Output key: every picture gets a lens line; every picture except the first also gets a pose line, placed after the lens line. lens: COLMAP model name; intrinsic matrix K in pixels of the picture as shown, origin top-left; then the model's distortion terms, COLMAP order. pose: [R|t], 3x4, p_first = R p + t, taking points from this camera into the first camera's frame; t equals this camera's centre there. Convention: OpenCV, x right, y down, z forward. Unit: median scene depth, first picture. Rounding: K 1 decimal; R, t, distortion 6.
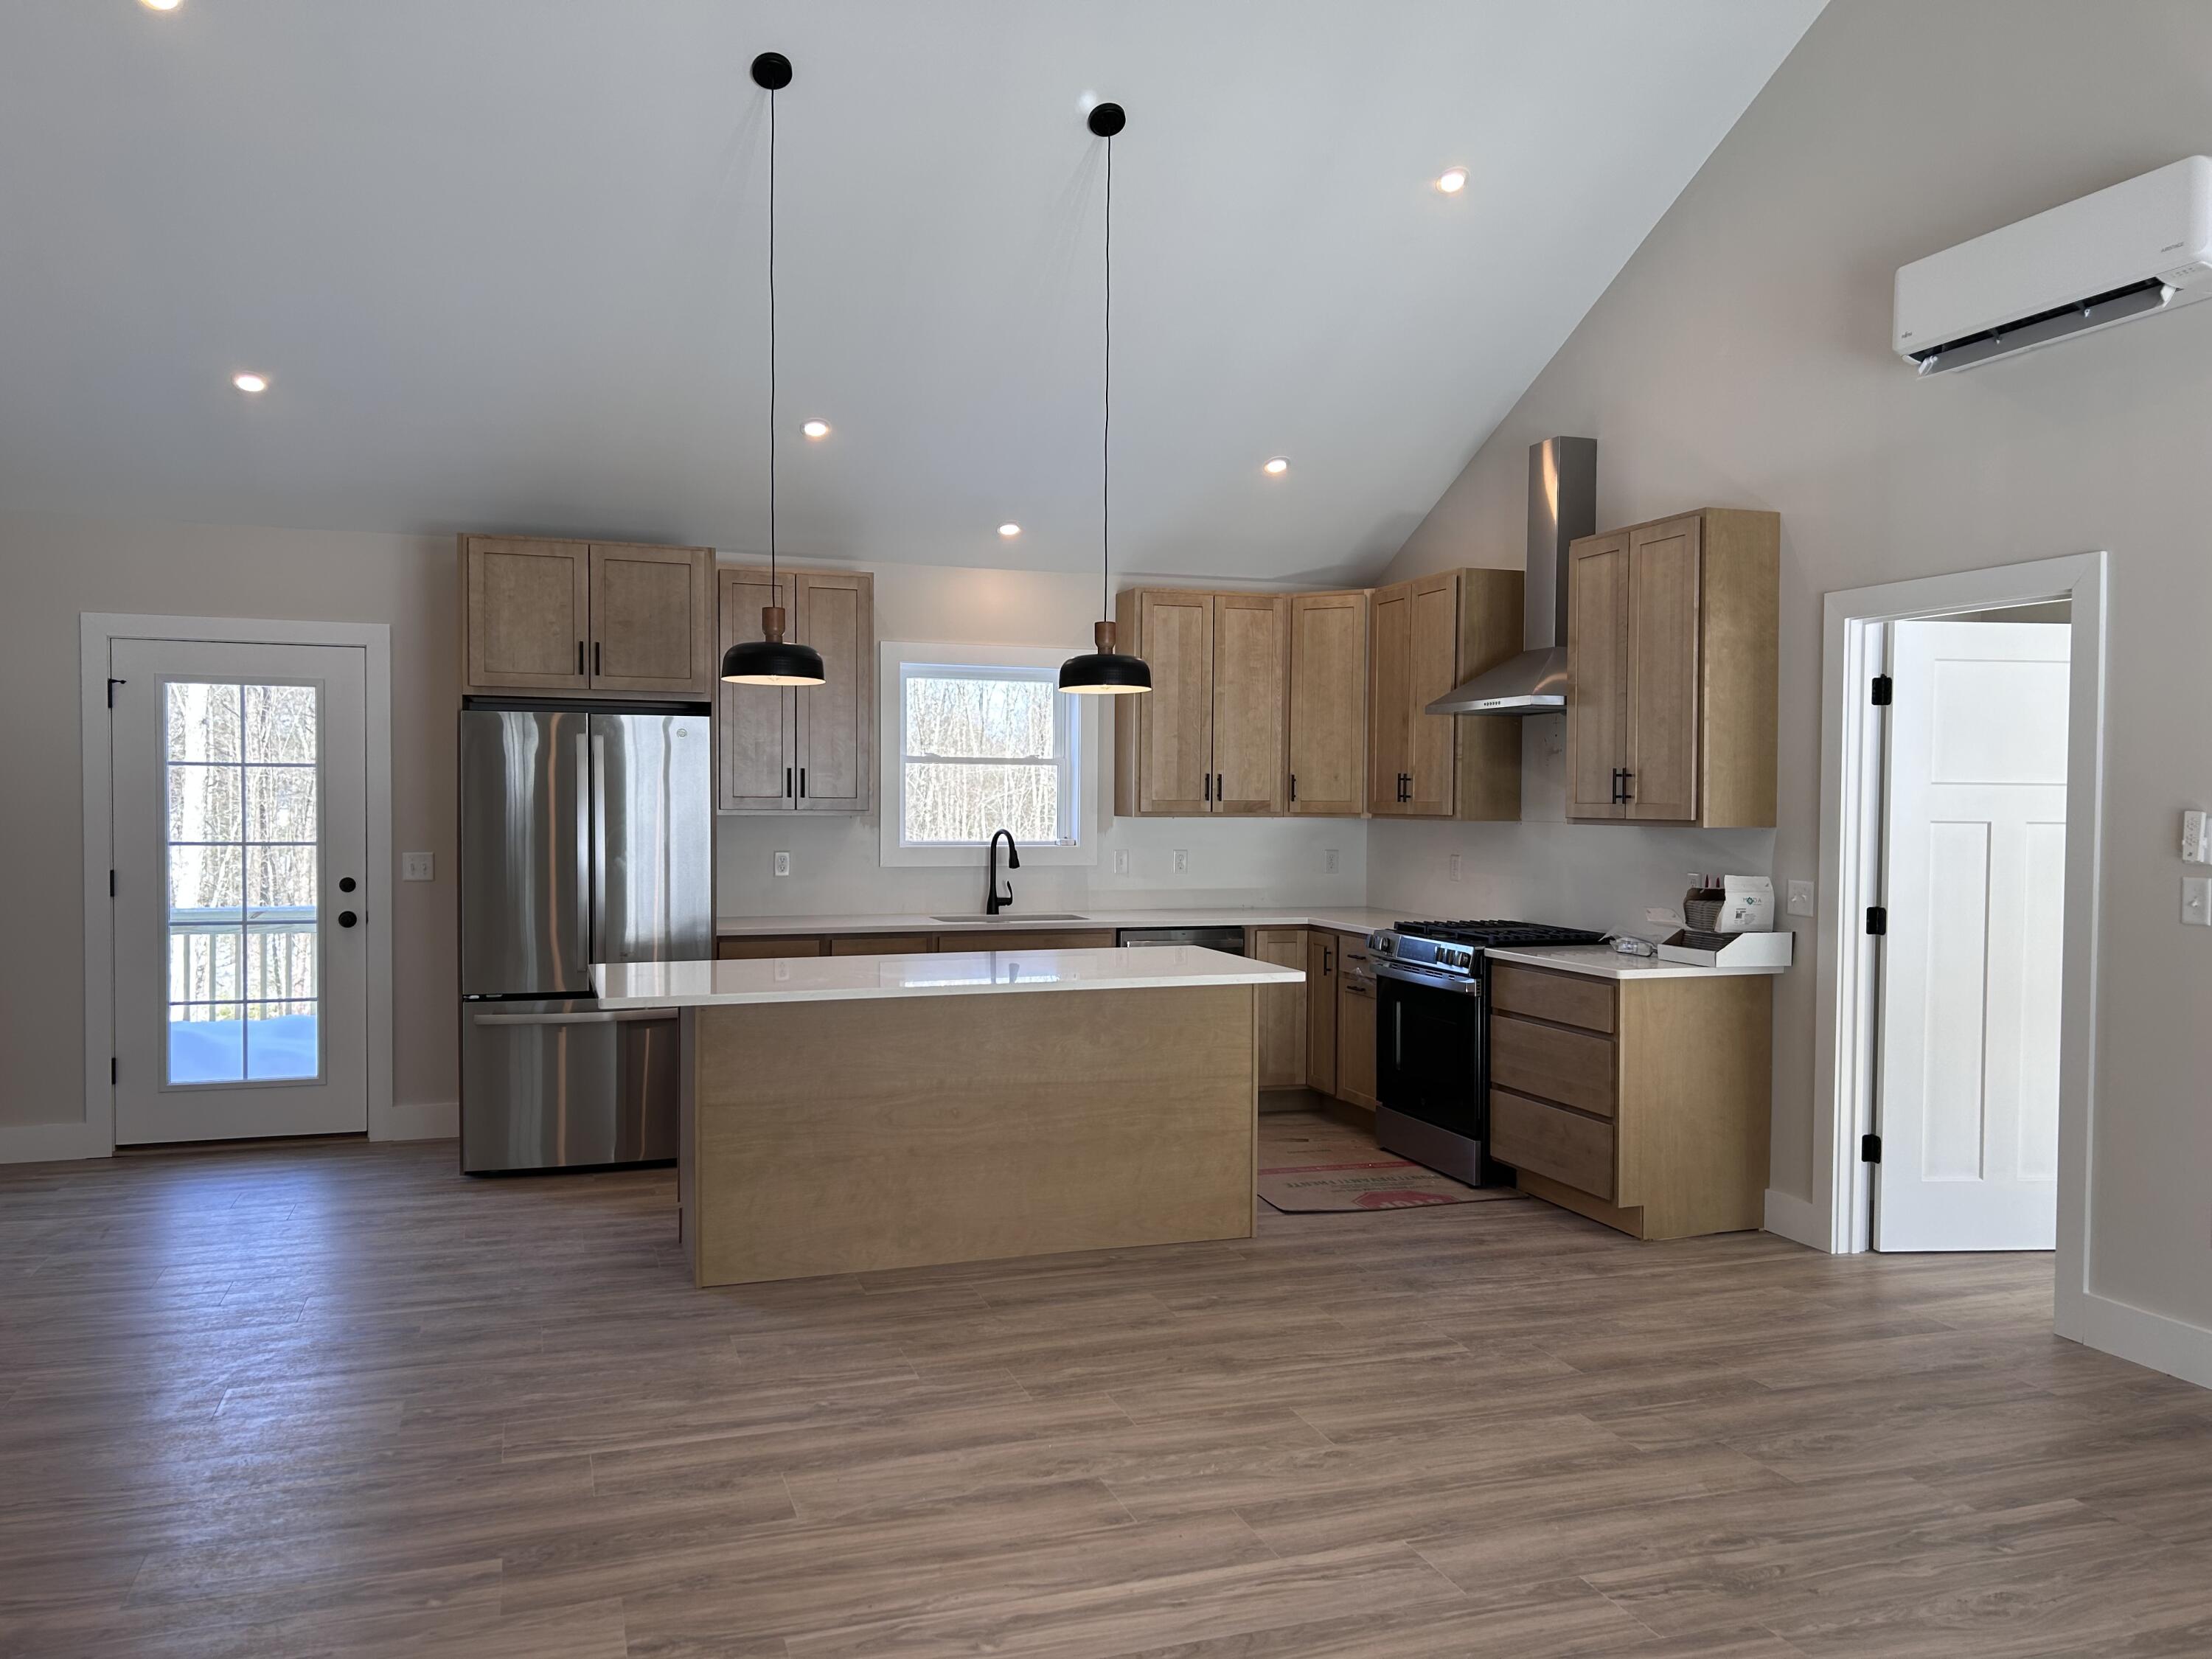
lens RADIAL K [[1664.6, 0, 1096.7], [0, 1664.6, 832.6], [0, 0, 1]] dist [0.065863, -0.060530]
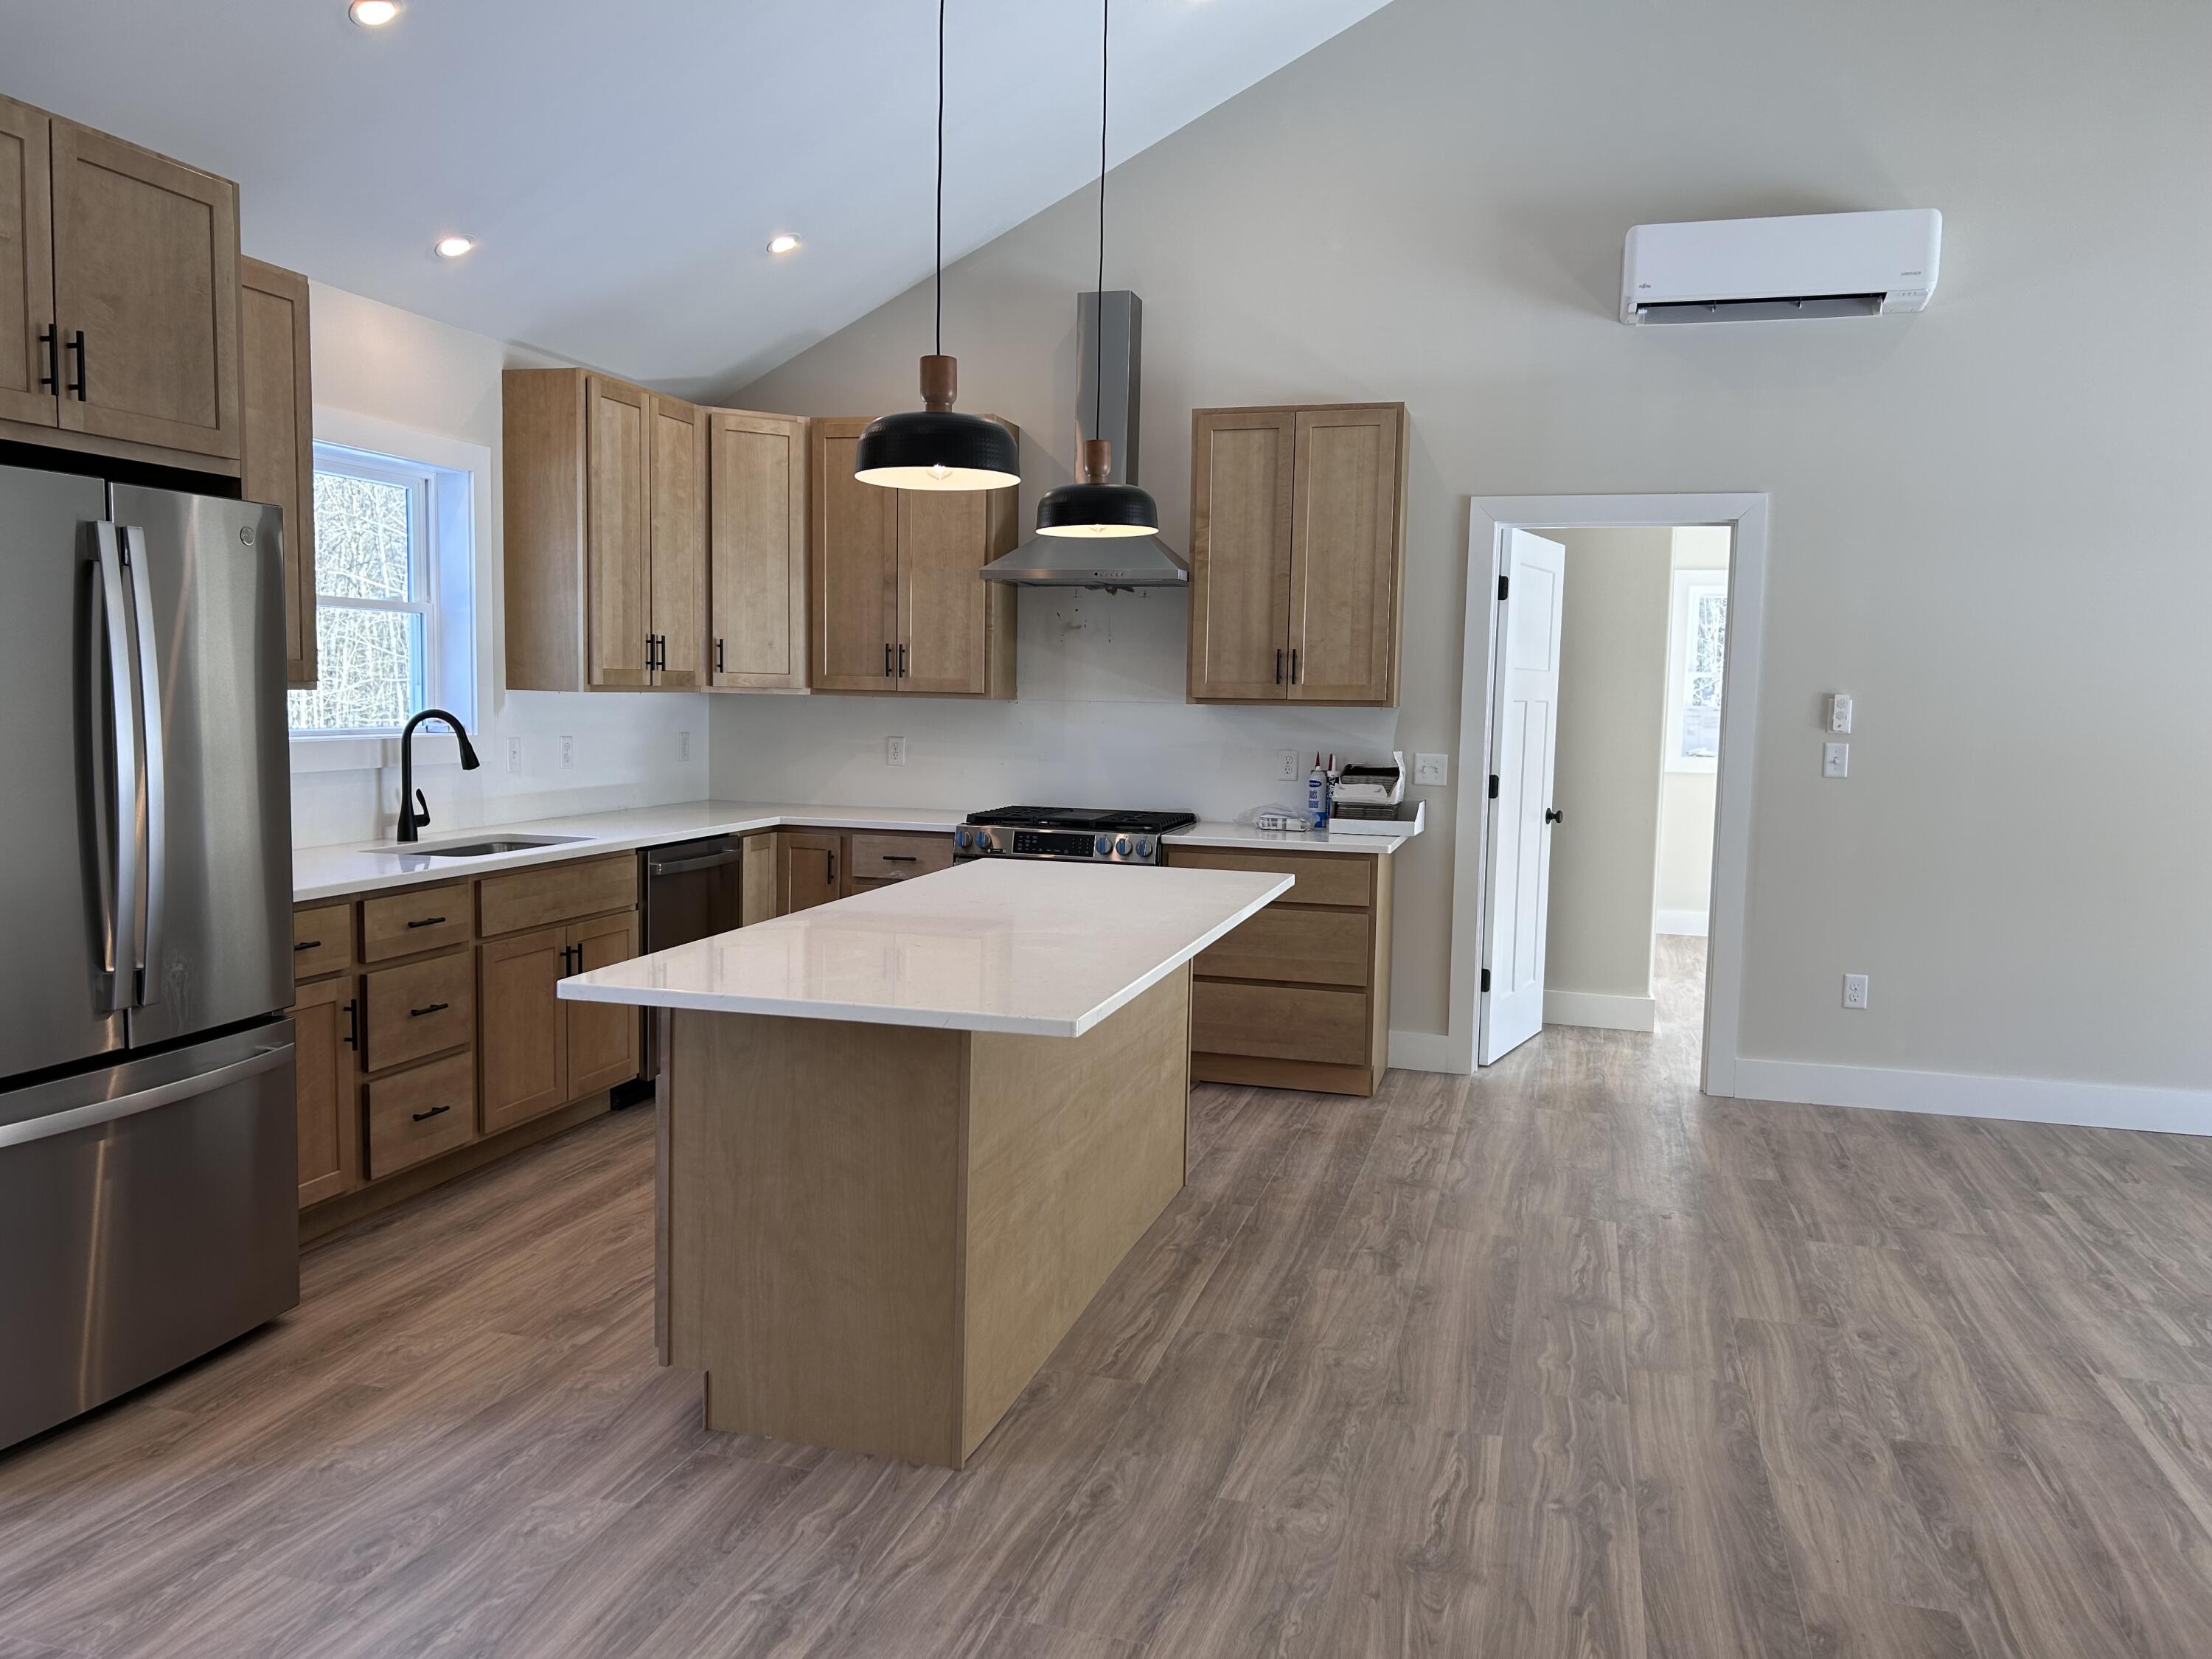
lens RADIAL K [[1664.6, 0, 1116.4], [0, 1664.6, 833.4], [0, 0, 1]] dist [0.065863, -0.060530]
pose [[0.560247, -0.069398, 0.825413, -0.702431], [0.001507, 0.996568, 0.082765, -0.012576], [-0.828324, -0.045125, 0.558429, 0.620483]]
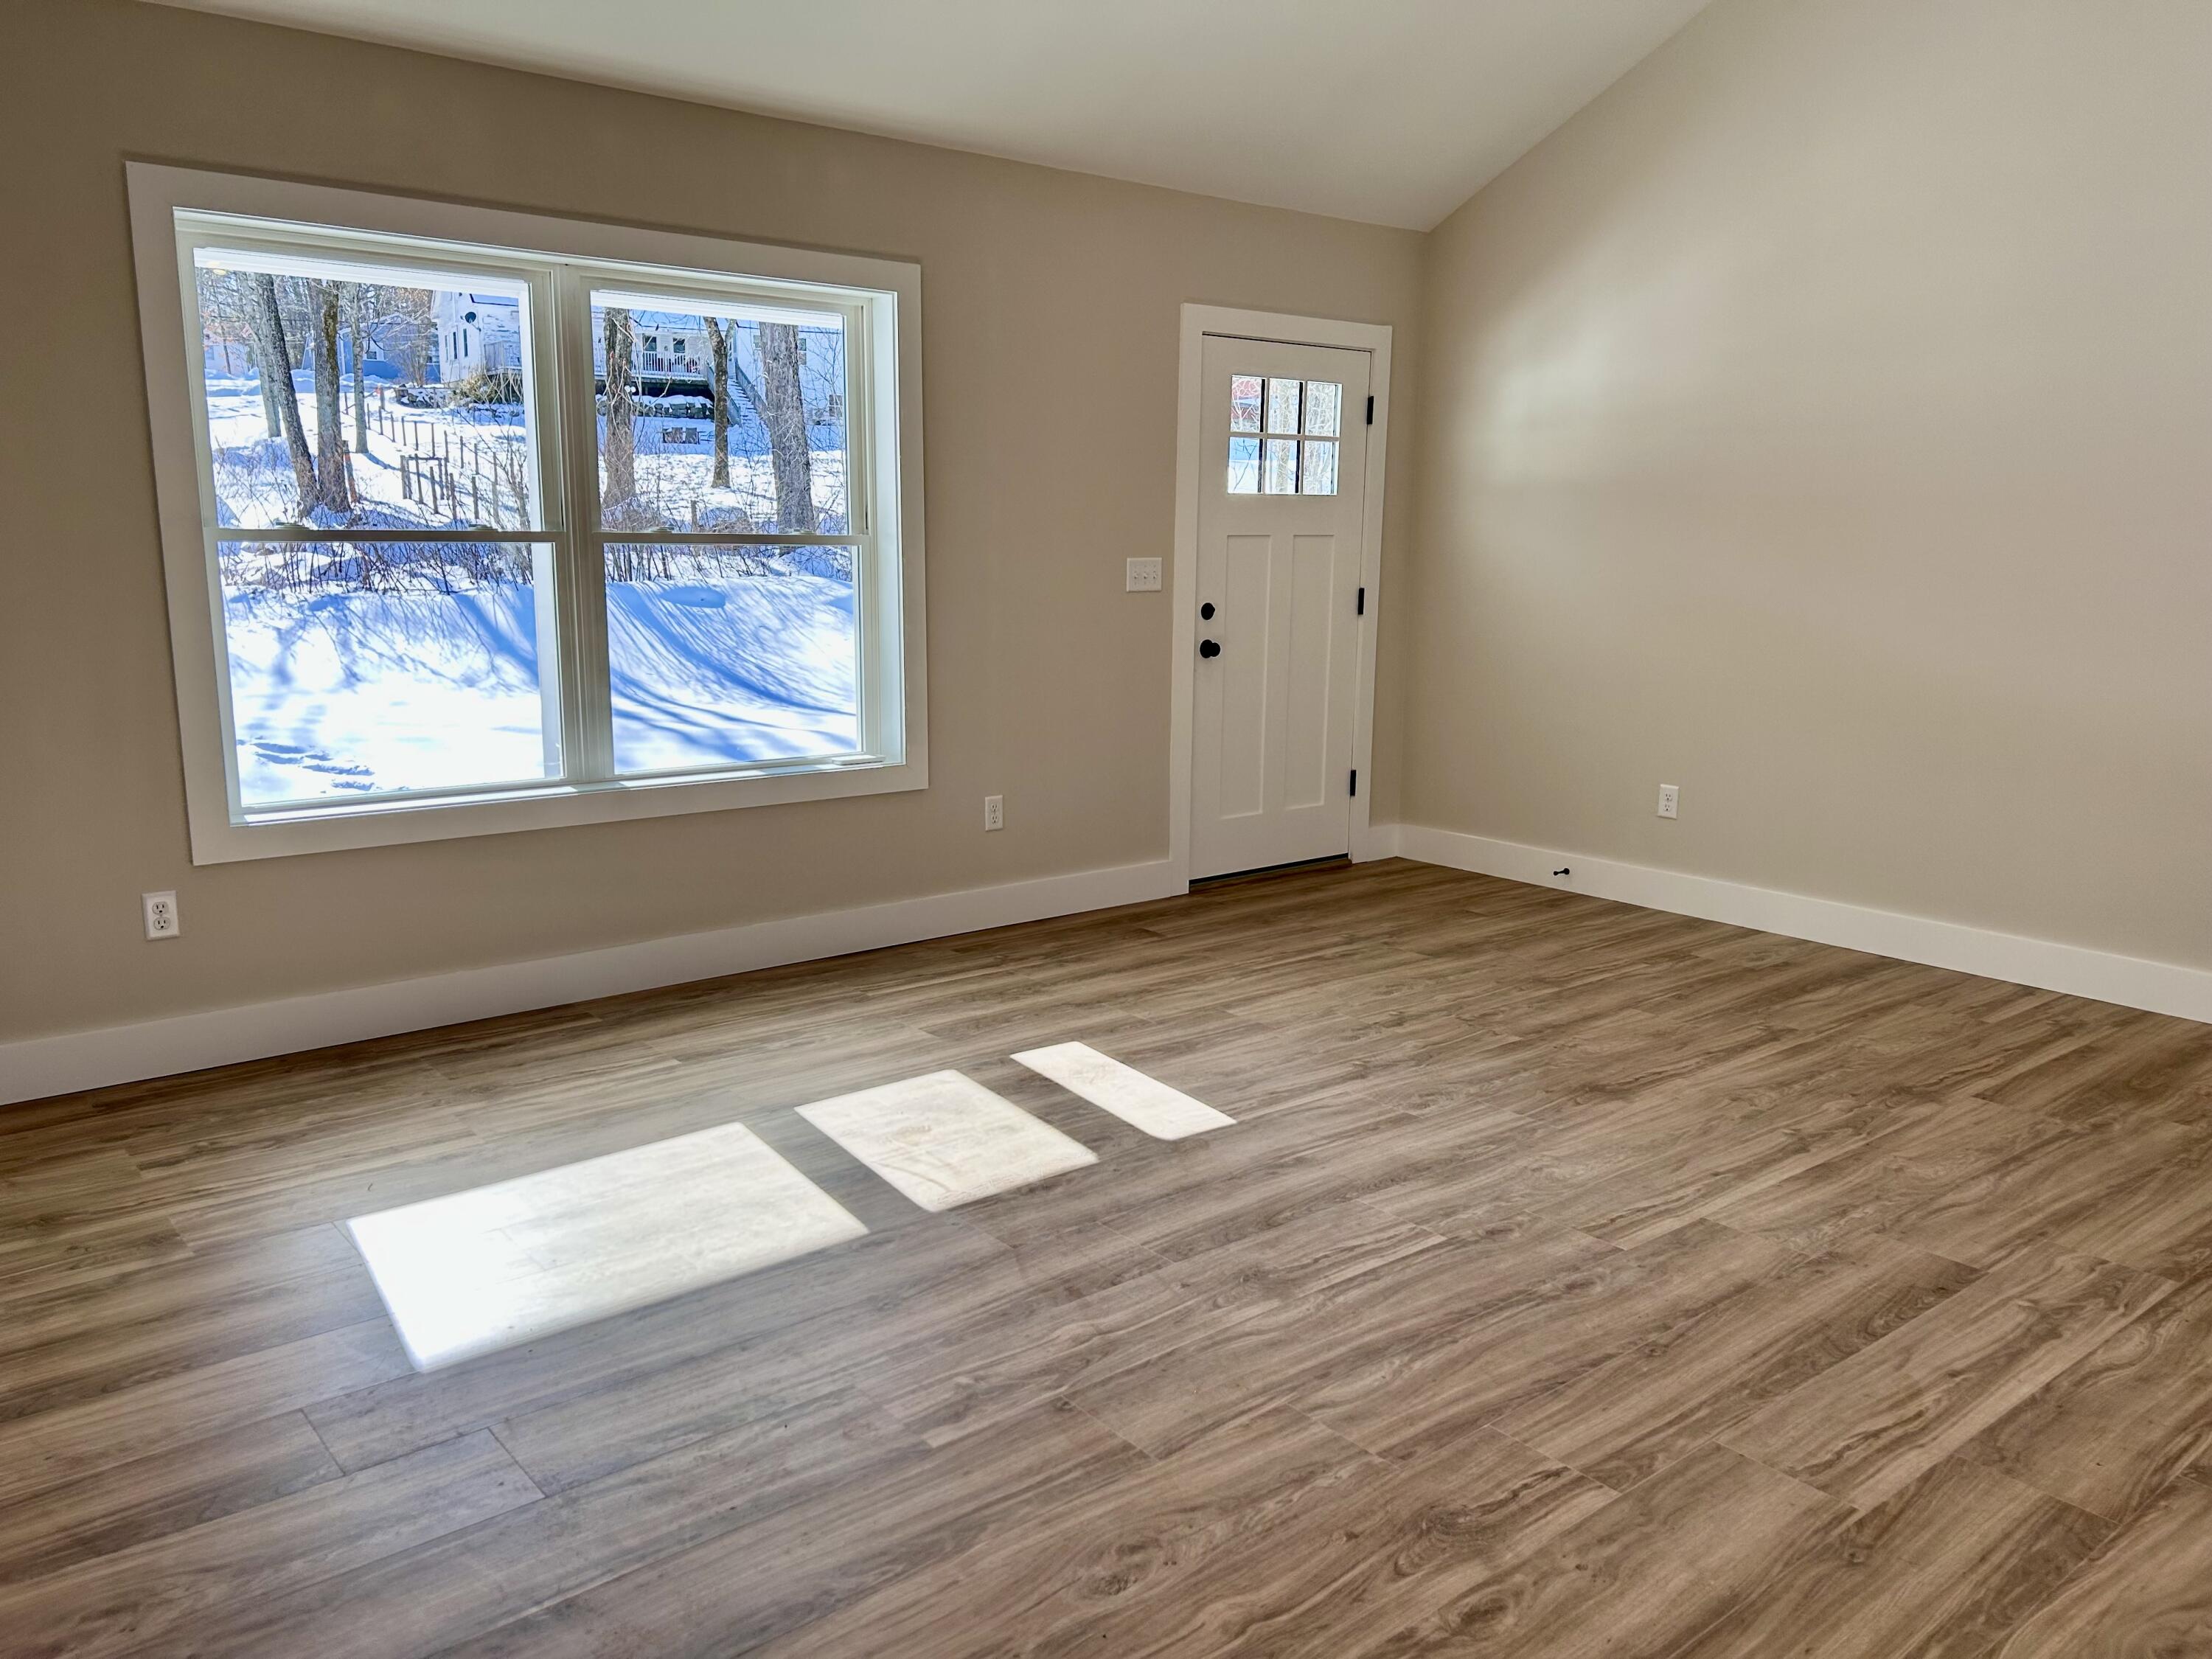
lens RADIAL K [[1664.6, 0, 1114.5], [0, 1664.6, 830.3], [0, 0, 1]] dist [0.065863, -0.060530]
pose [[-0.932845, 0.046385, -0.357280, 0.487321], [-0.027492, 0.979621, 0.198963, -0.001307], [0.359228, 0.195424, -0.912560, 0.996945]]
